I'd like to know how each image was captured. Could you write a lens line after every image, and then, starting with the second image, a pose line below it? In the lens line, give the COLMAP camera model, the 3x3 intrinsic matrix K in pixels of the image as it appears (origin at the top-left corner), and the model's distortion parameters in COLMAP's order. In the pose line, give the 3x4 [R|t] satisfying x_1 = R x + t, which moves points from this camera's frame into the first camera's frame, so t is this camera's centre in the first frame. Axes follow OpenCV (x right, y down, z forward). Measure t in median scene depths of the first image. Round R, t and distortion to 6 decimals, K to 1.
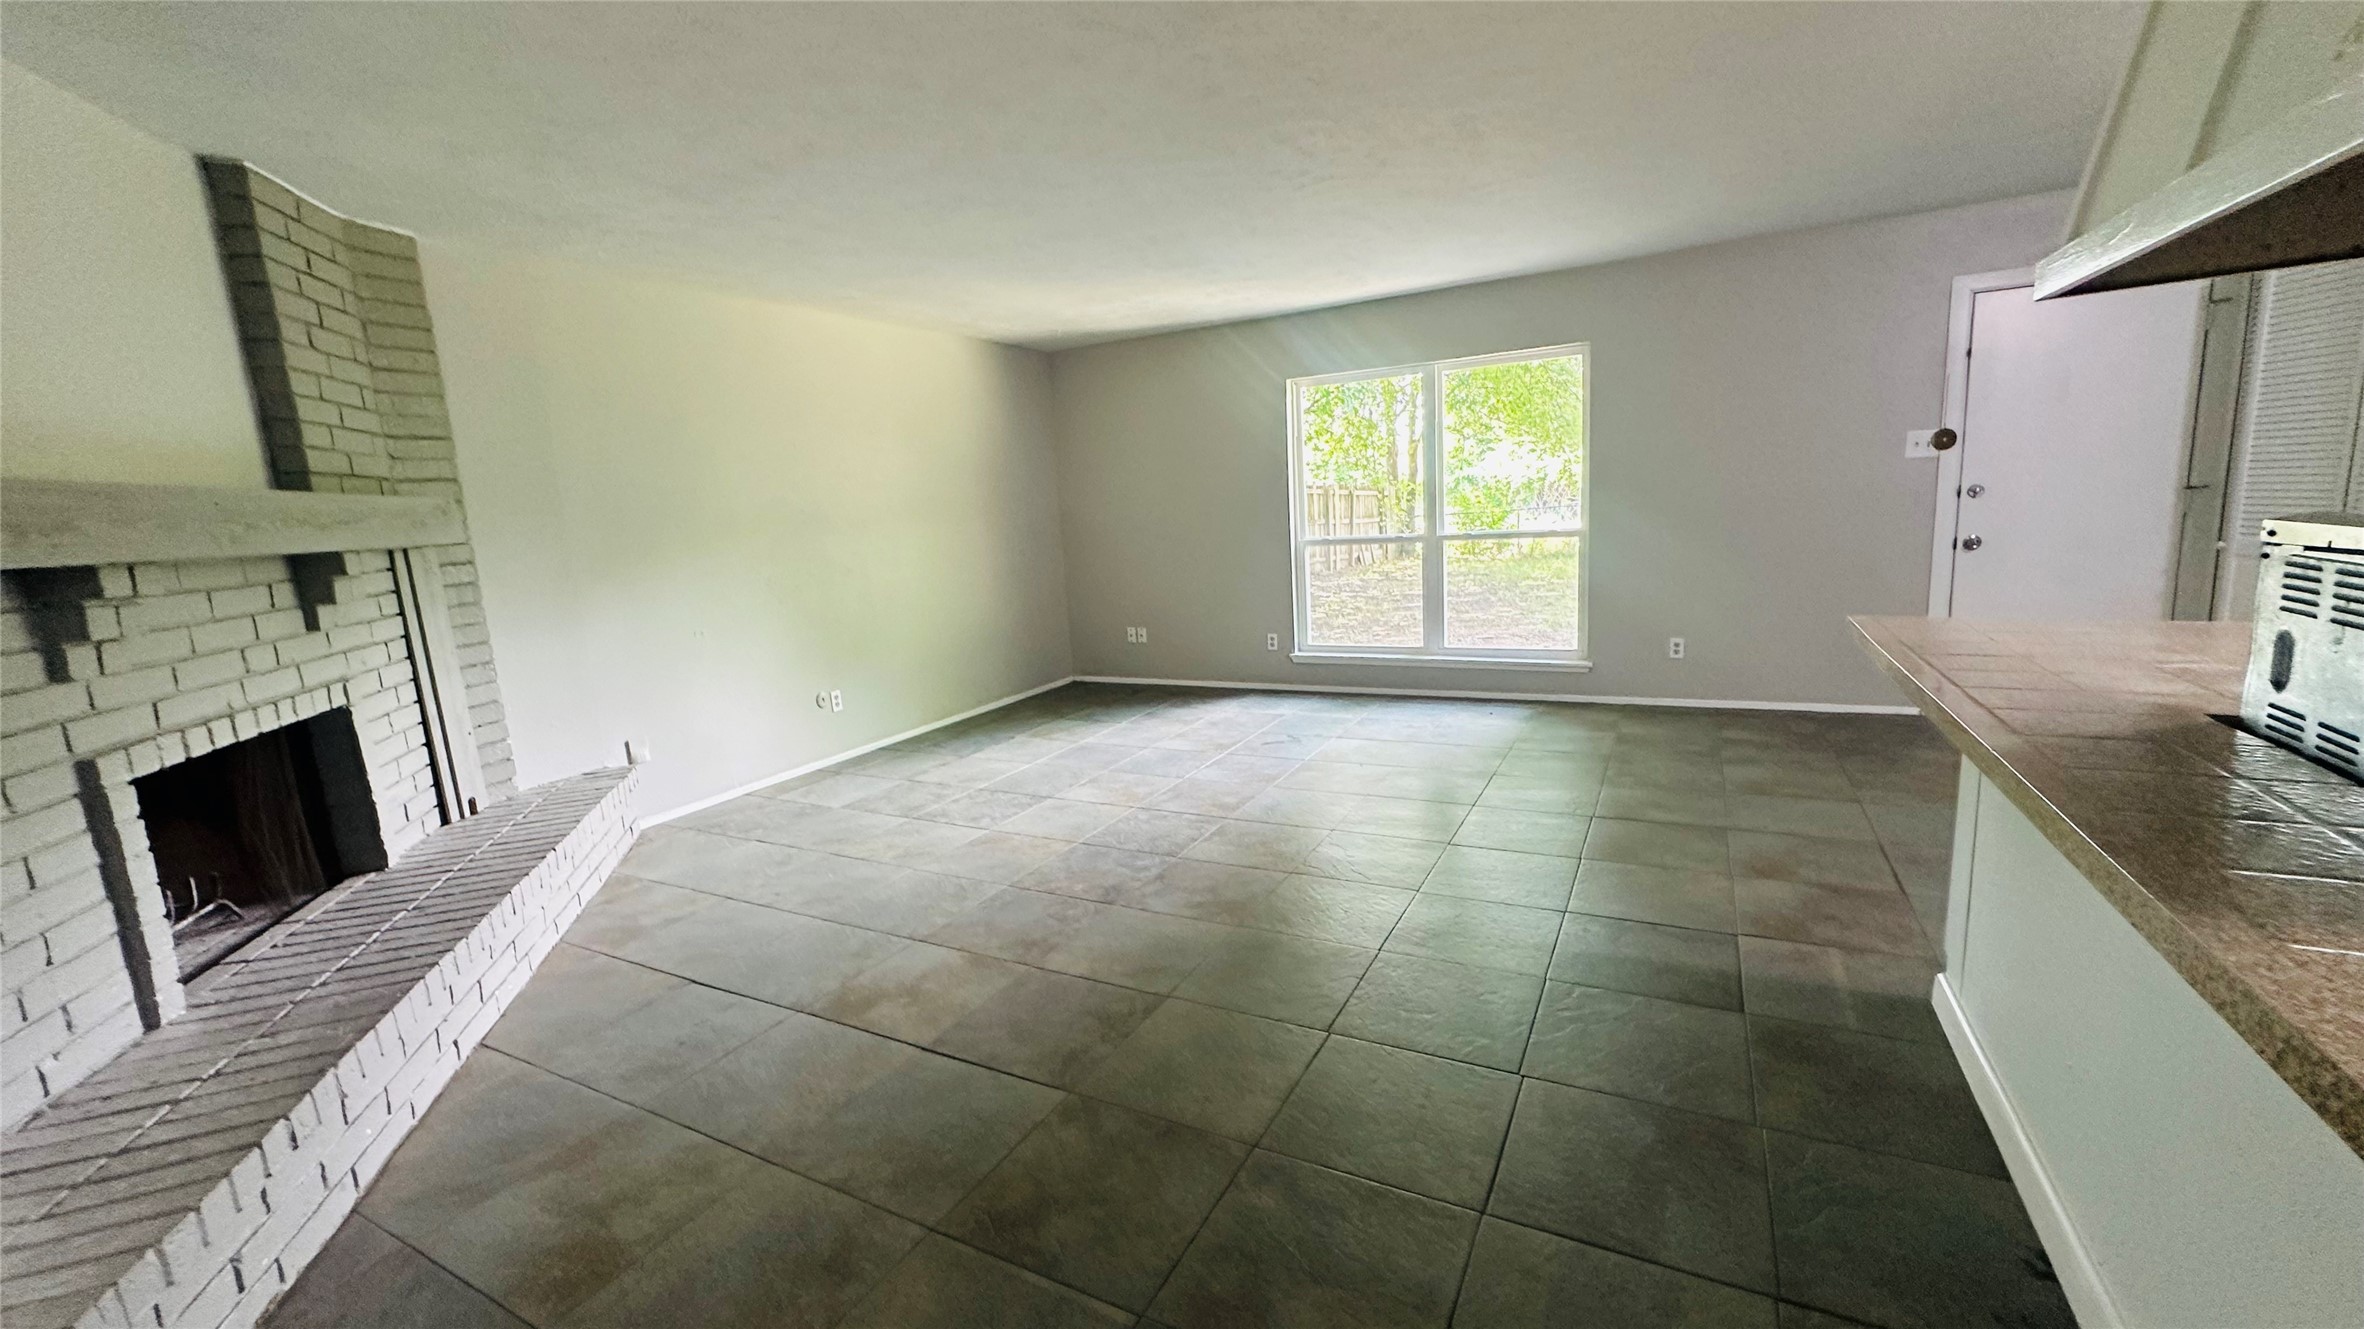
lens RADIAL K [[939.2, 0, 1178.9], [0, 939.2, 666.2], [0, 0, 1]] dist [-0.005396, 0.000568]
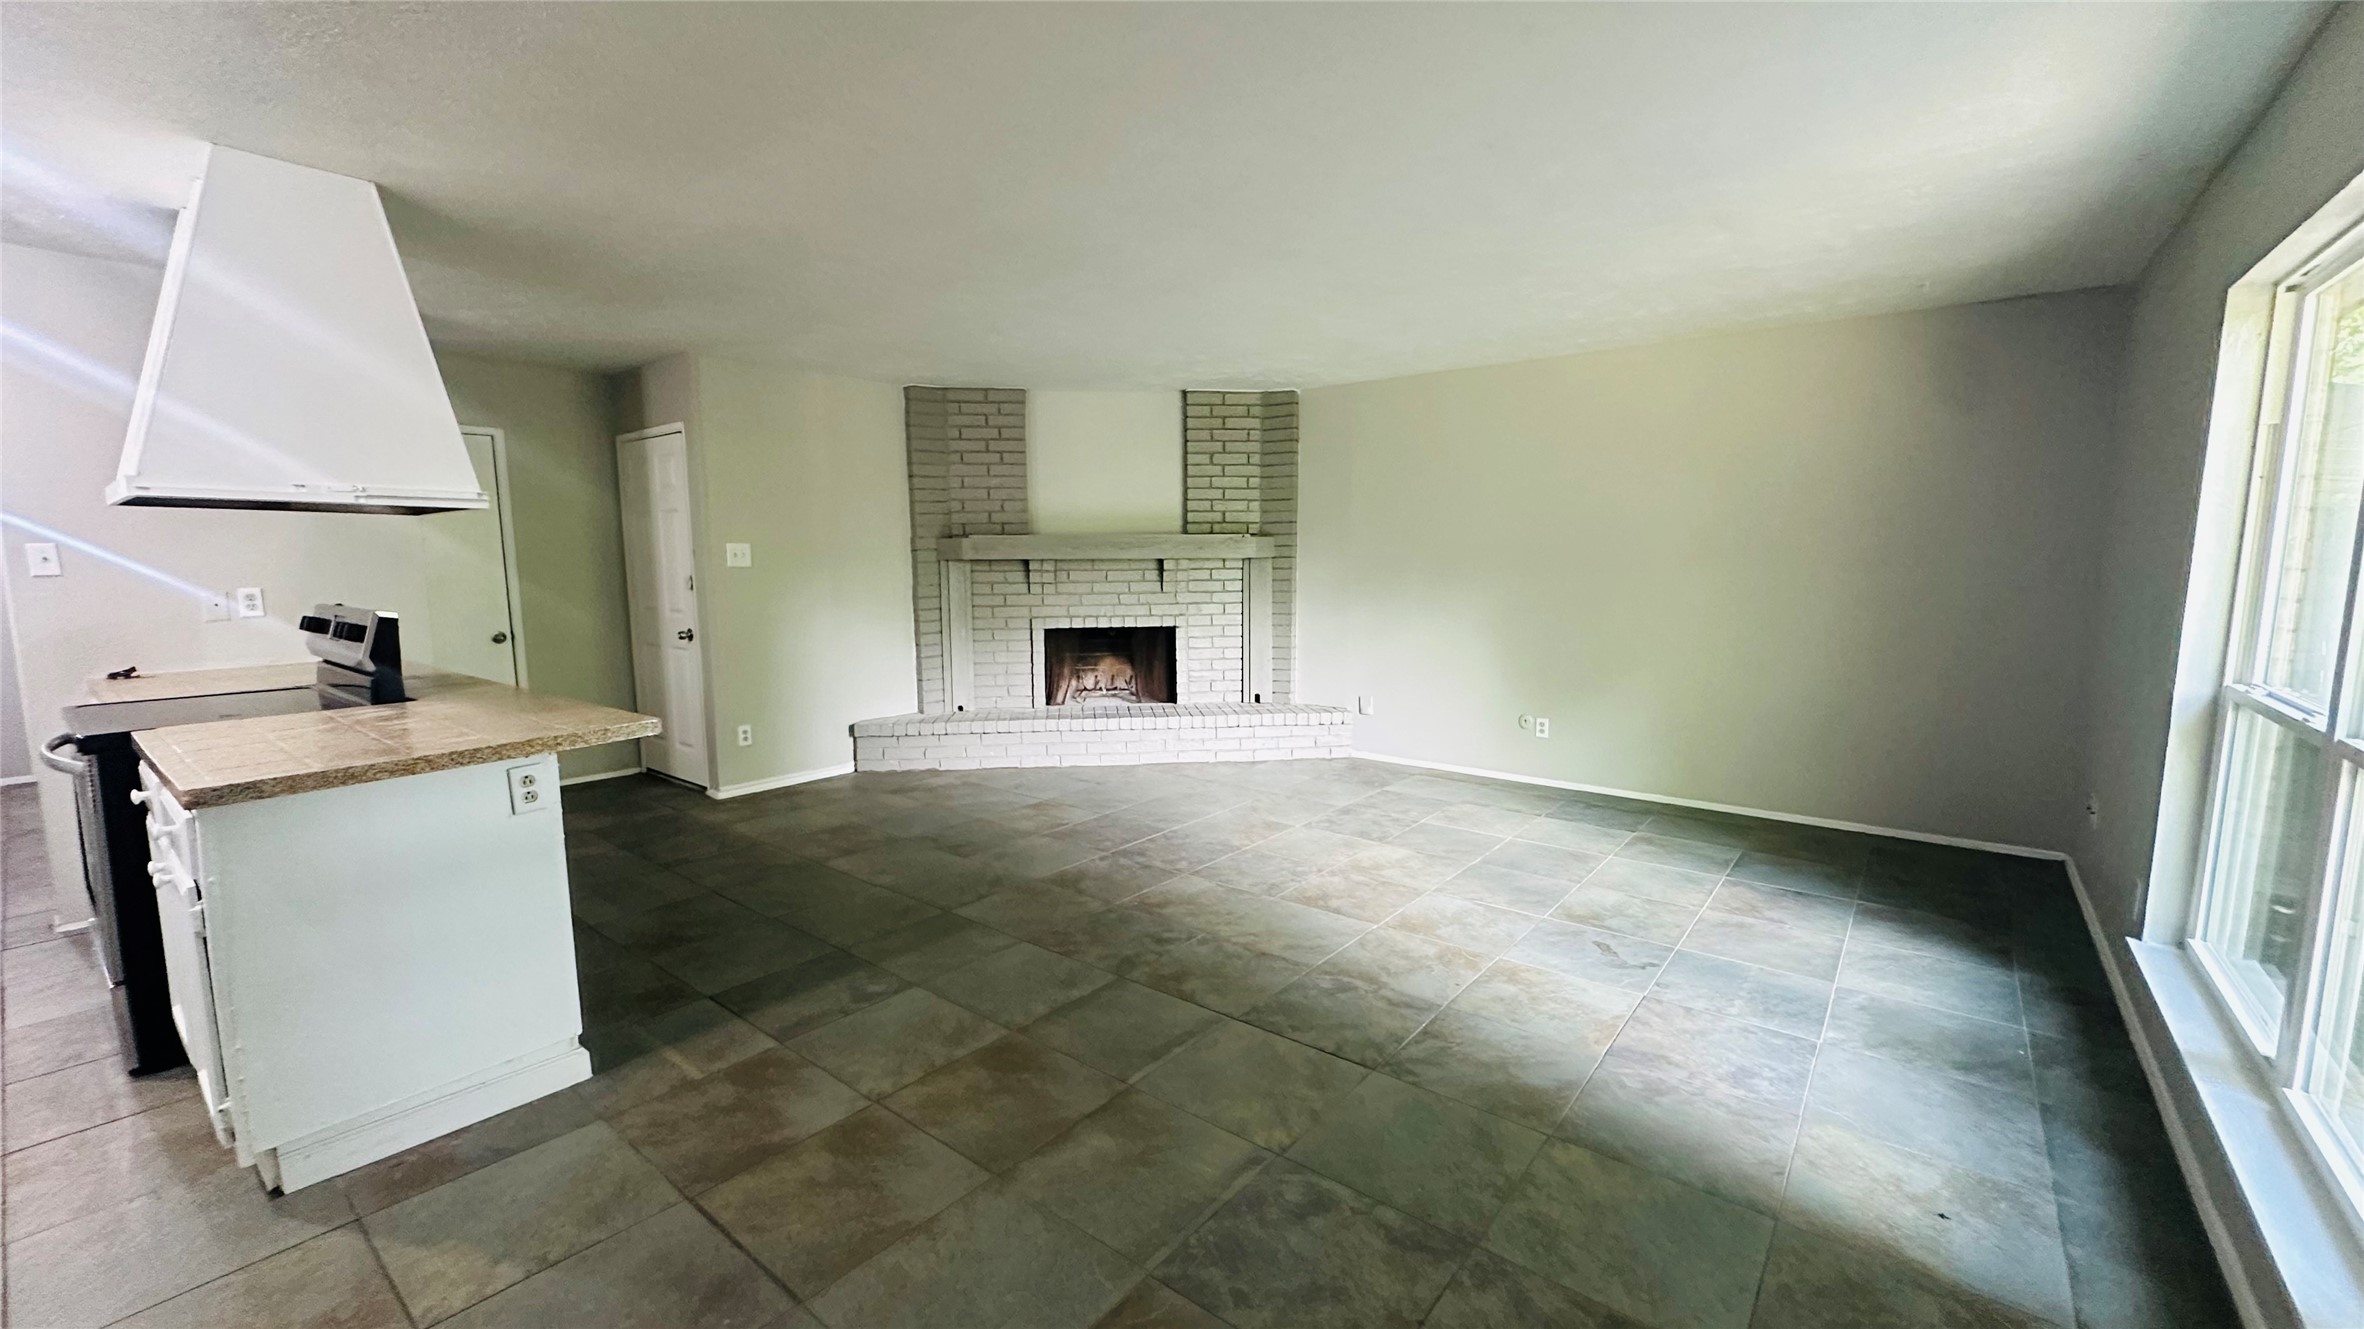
lens RADIAL K [[939.2, 0, 1178.9], [0, 939.2, 666.2], [0, 0, 1]] dist [-0.005396, 0.000568]
pose [[-0.183385, 0.181769, -0.966090, 0.893263], [-0.153941, 0.965322, 0.210846, -0.236214], [0.970913, 0.187386, -0.149044, 0.942370]]
